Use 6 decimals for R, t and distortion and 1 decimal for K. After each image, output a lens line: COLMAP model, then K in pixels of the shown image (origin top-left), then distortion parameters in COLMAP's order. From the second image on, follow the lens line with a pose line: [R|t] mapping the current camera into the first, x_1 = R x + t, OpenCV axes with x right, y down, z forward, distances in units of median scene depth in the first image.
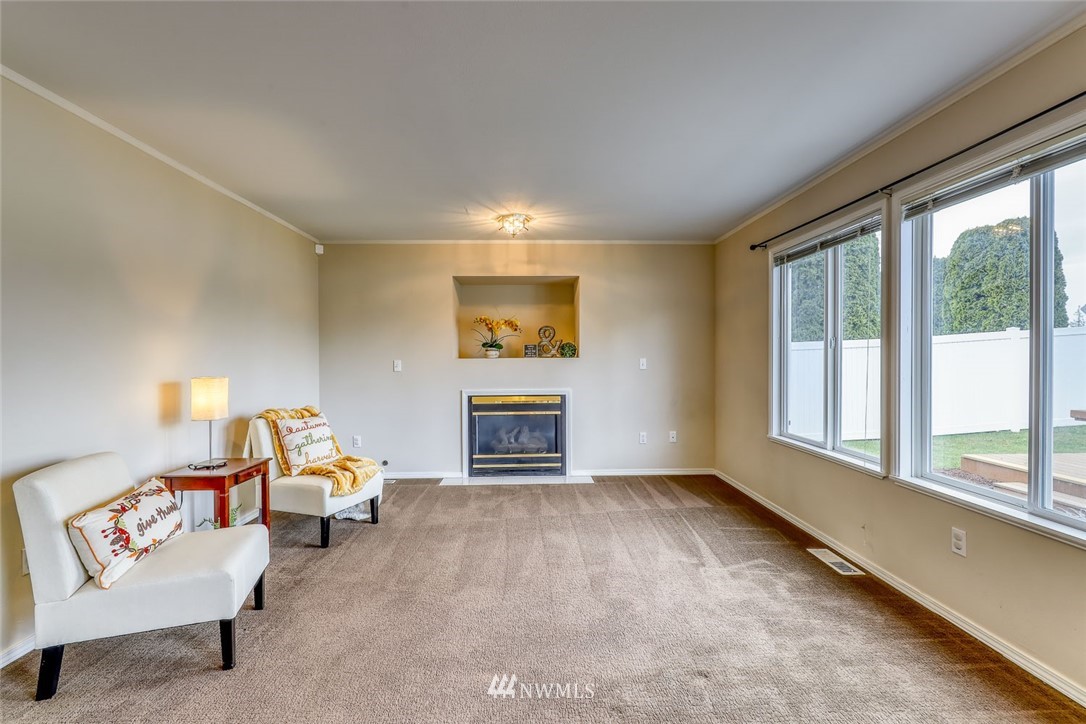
lens RADIAL K [[471.5, 0, 542.9], [0, 471.5, 357.3], [0, 0, 1]] dist [0.004728, -0.000692]
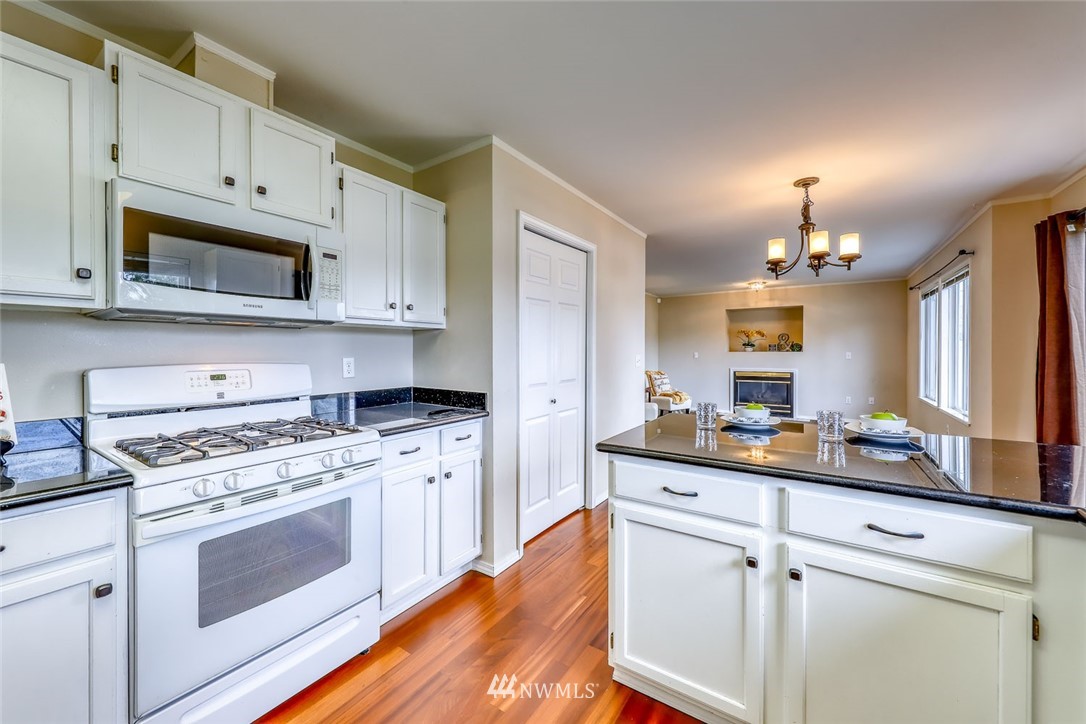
lens RADIAL K [[421.1, 0, 533.1], [0, 421.1, 353.2], [0, 0, 1]] dist [0.010709, -0.002208]
pose [[0.805392, 0.008486, -0.592682, 0.199986], [-0.007654, 0.999963, 0.003916, 0.007936], [0.592693, 0.001383, 0.805427, -0.862230]]
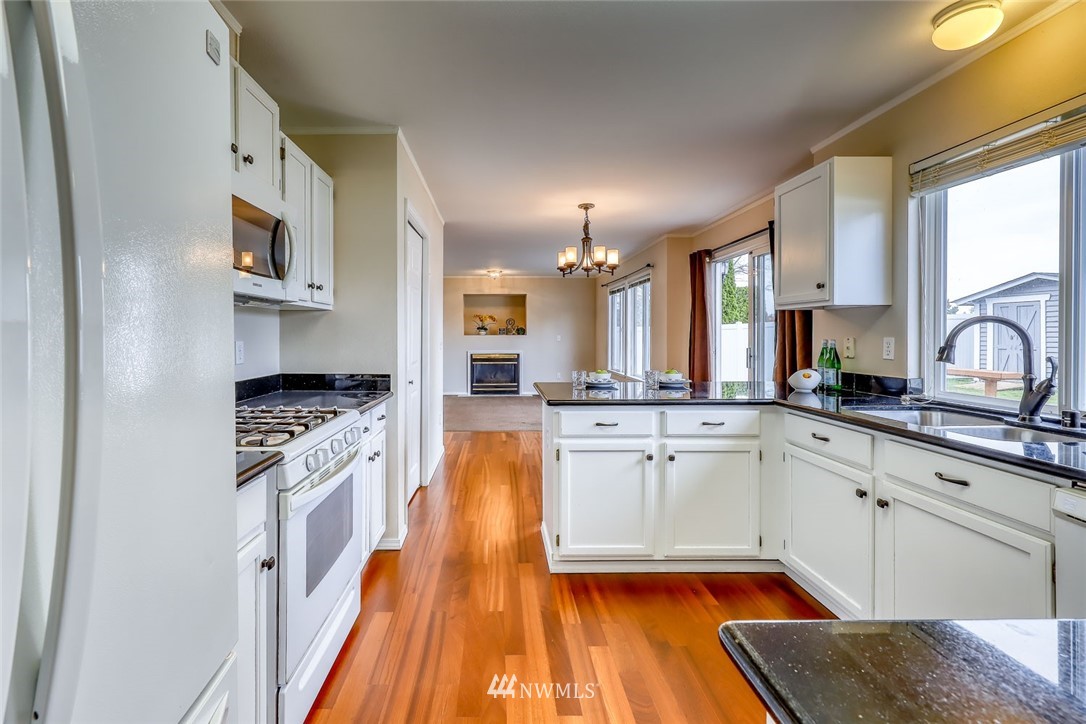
lens RADIAL K [[502.6, 0, 496.2], [0, 502.6, 338.9], [0, 0, 1]] dist [0.031855, -0.000080]
pose [[0.999681, 0.004210, -0.024907, 0.002130], [-0.004155, 0.999989, 0.002241, 0.012544], [0.024916, -0.002137, 0.999687, -1.110067]]
